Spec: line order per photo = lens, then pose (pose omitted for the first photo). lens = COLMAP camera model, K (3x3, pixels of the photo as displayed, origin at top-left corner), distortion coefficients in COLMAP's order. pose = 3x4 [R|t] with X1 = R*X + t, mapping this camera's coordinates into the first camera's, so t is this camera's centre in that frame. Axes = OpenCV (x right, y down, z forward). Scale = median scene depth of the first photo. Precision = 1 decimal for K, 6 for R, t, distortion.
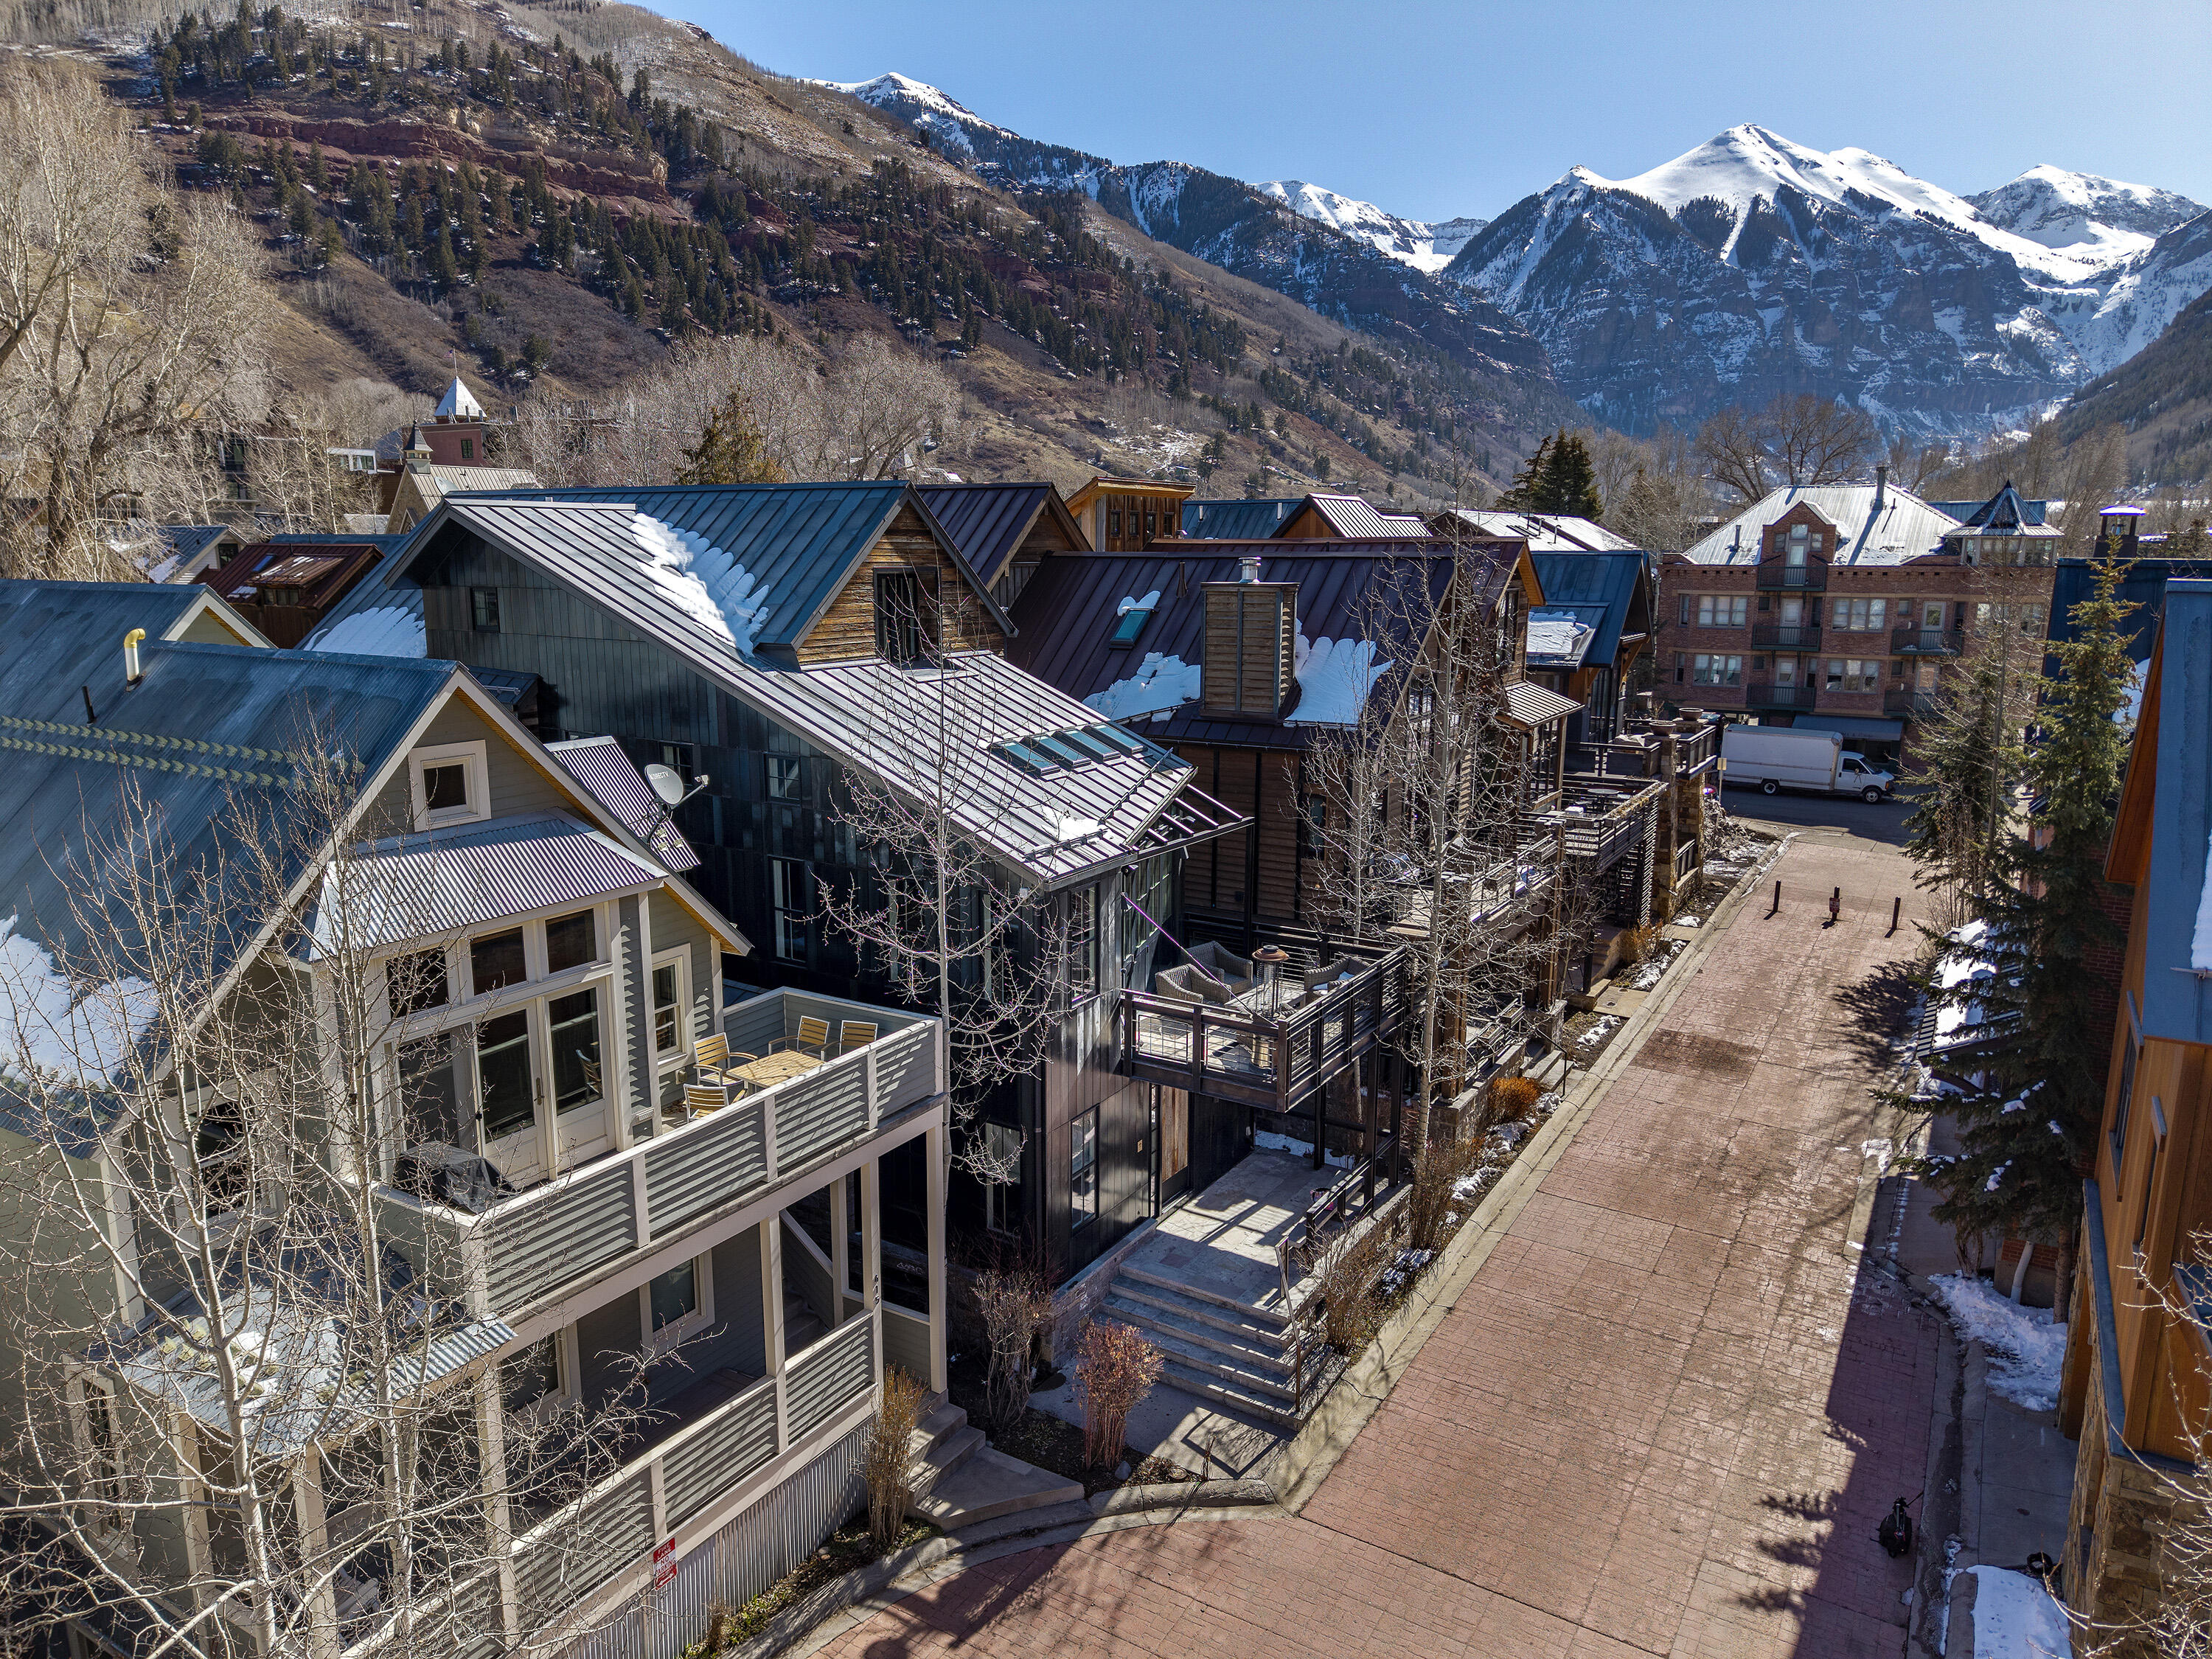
lens RADIAL K [[1482.2, 0, 1104.9], [0, 1482.2, 838.5], [0, 0, 1]] dist [0.021440, -0.019931]
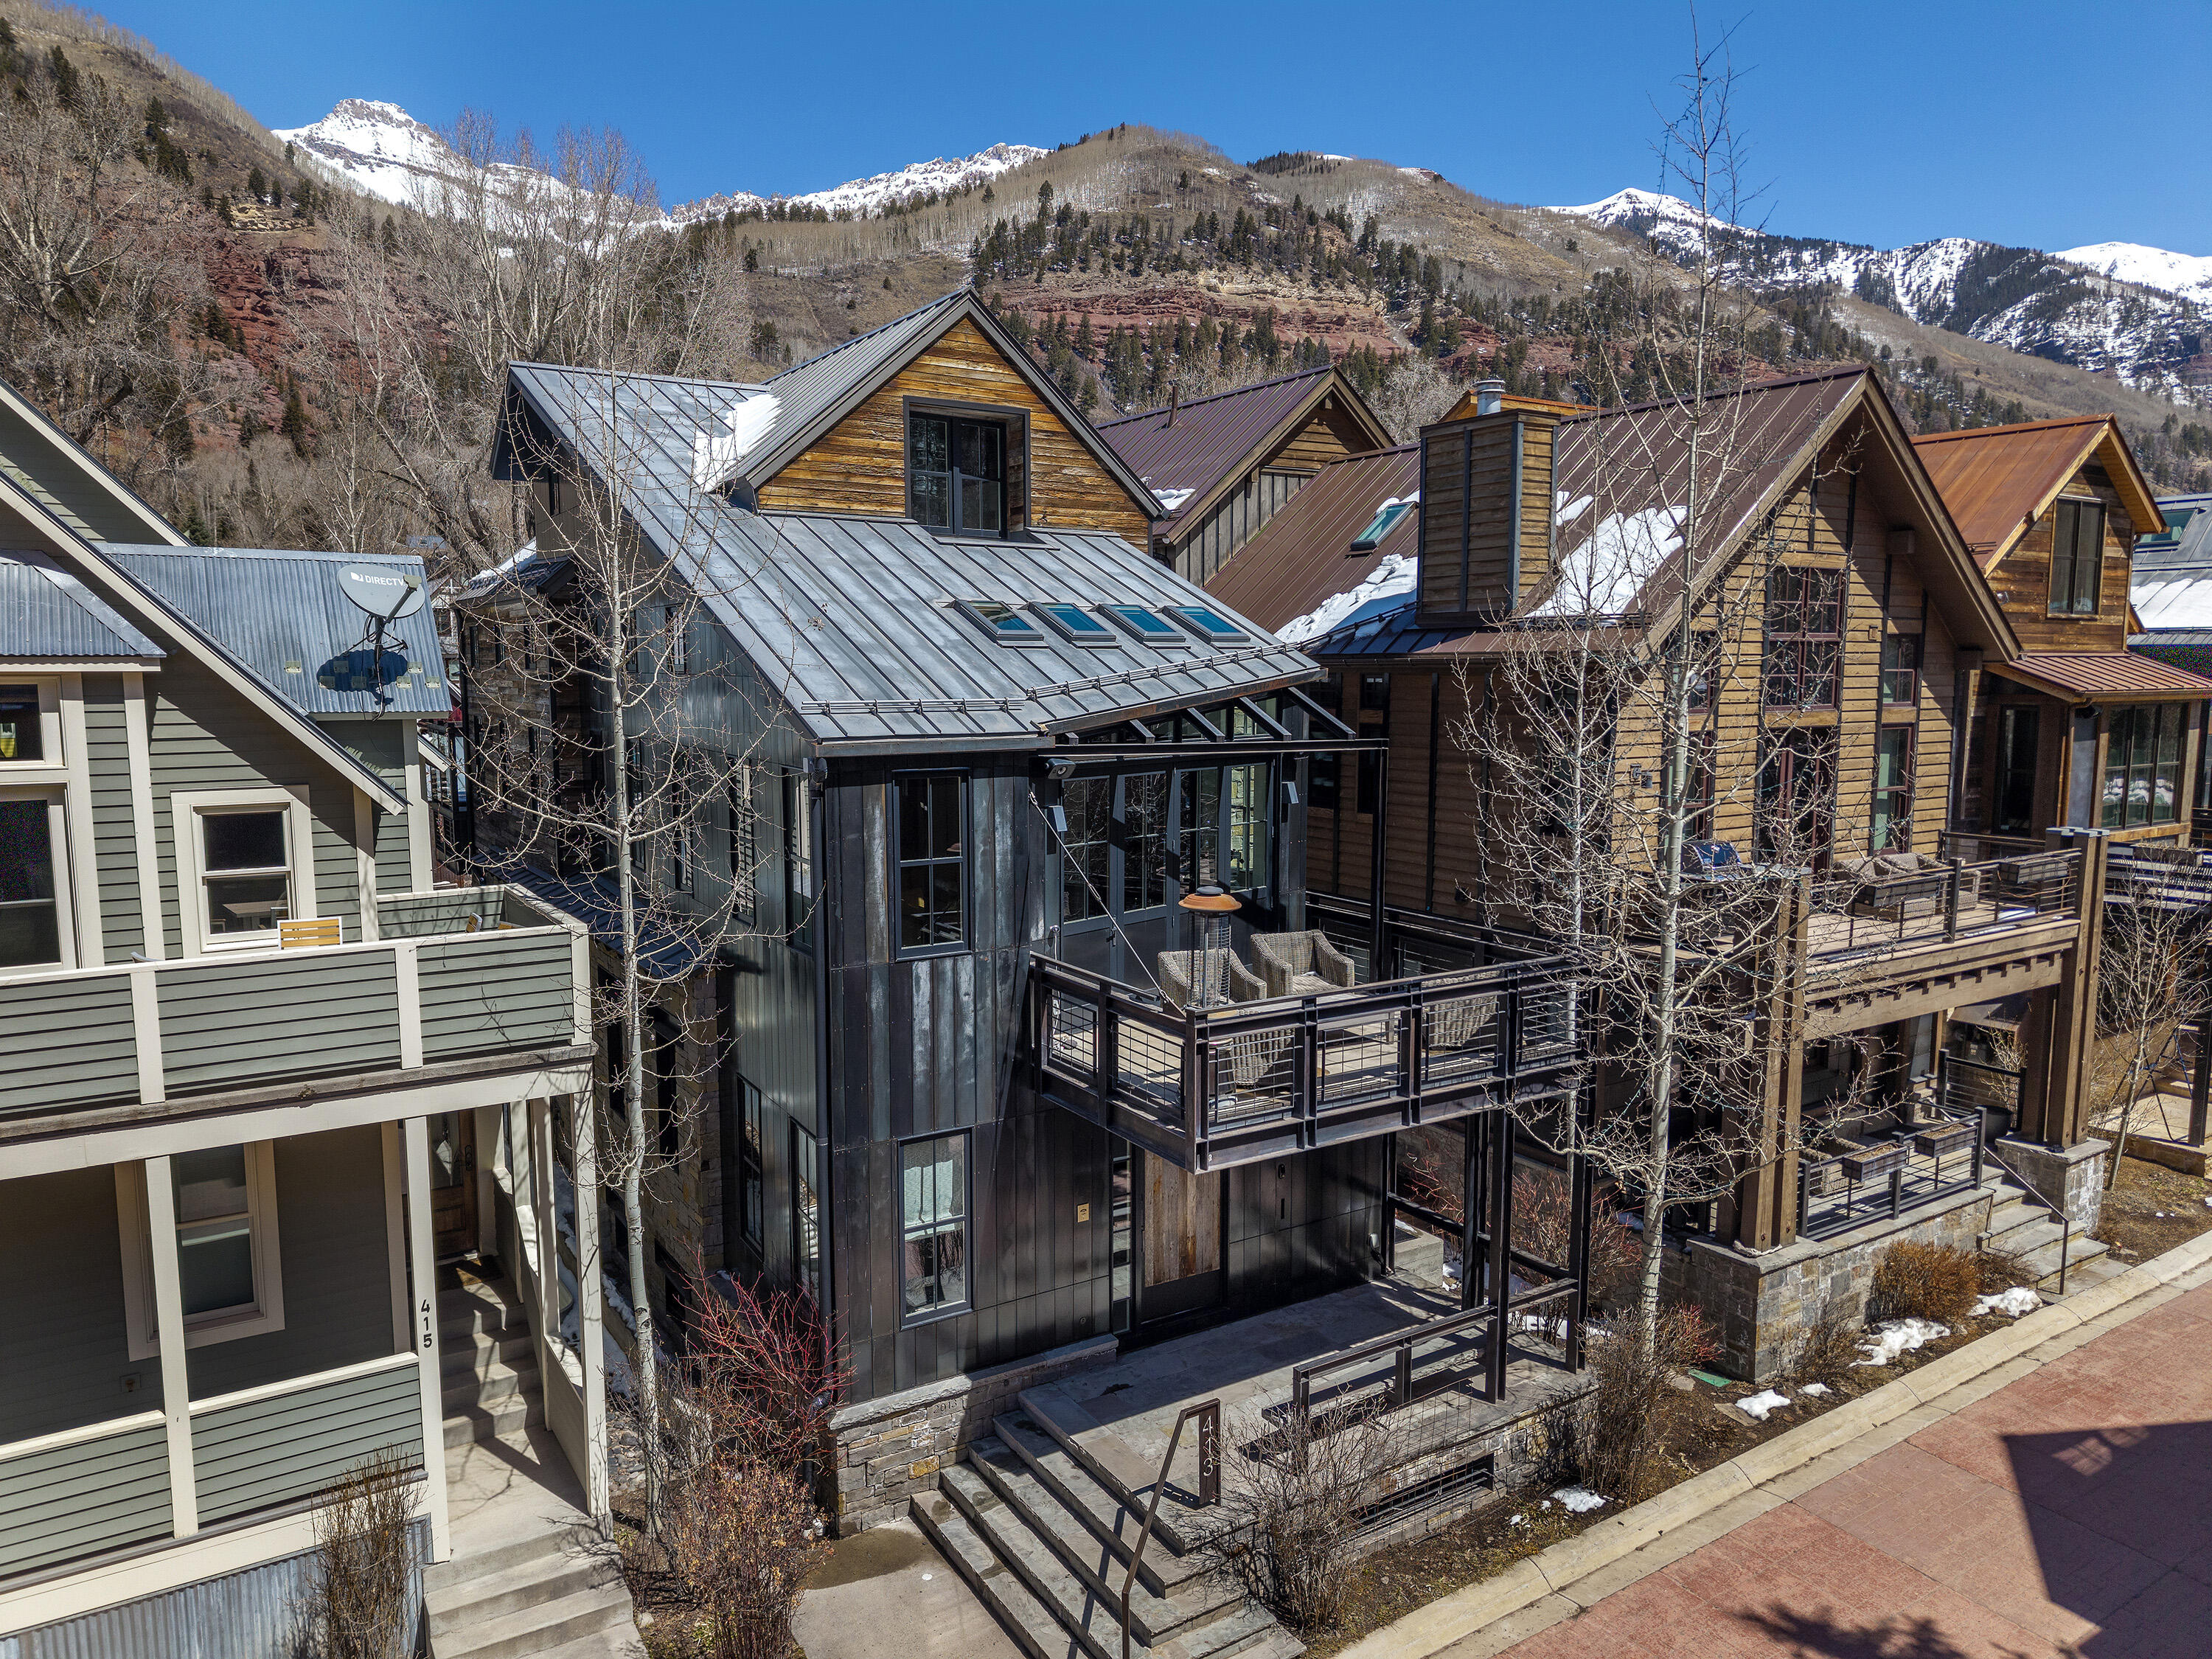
lens RADIAL K [[1482.2, 0, 1104.9], [0, 1482.2, 838.5], [0, 0, 1]] dist [0.021440, -0.019931]
pose [[0.896569, 0.049662, -0.440111, 0.092422], [-0.083669, 0.994793, -0.058193, 0.025599], [0.434929, 0.088998, 0.896056, 0.127075]]
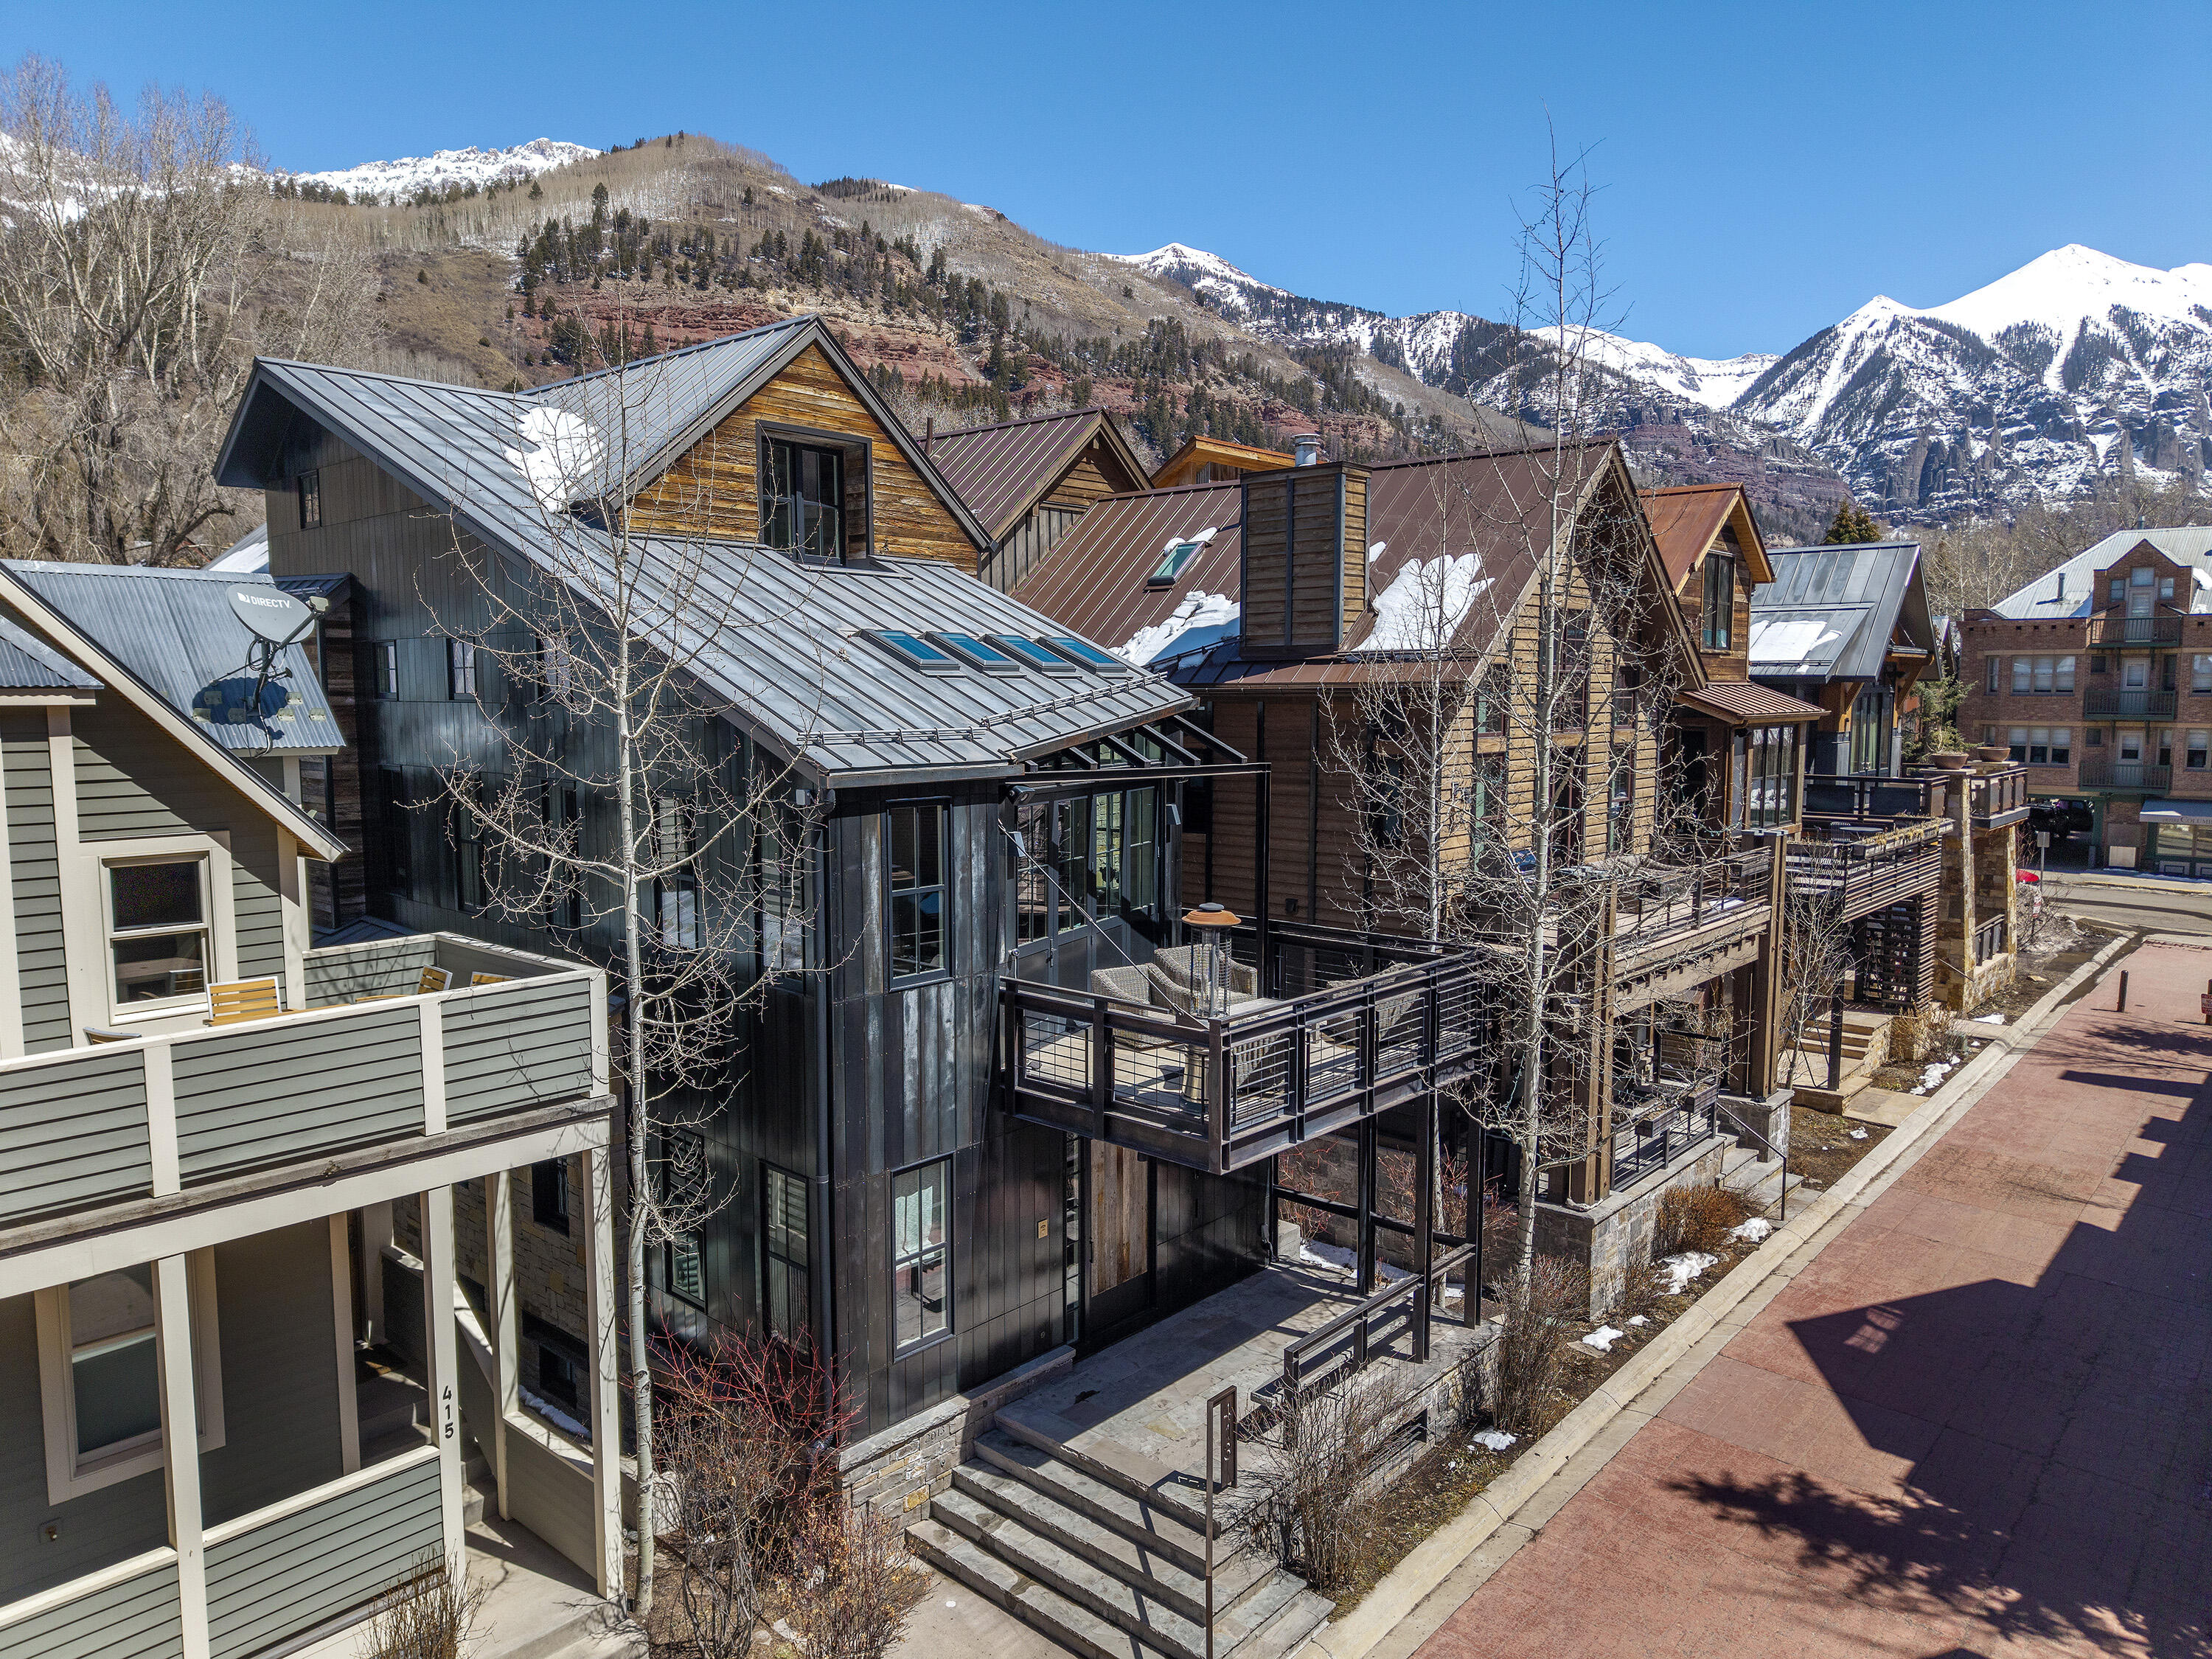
lens RADIAL K [[1482.2, 0, 1104.9], [0, 1482.2, 838.5], [0, 0, 1]] dist [0.021440, -0.019931]
pose [[0.984172, 0.016079, -0.176487, 0.049606], [-0.032487, 0.995369, -0.090476, 0.028929], [0.174215, 0.094778, 0.980136, 0.105785]]
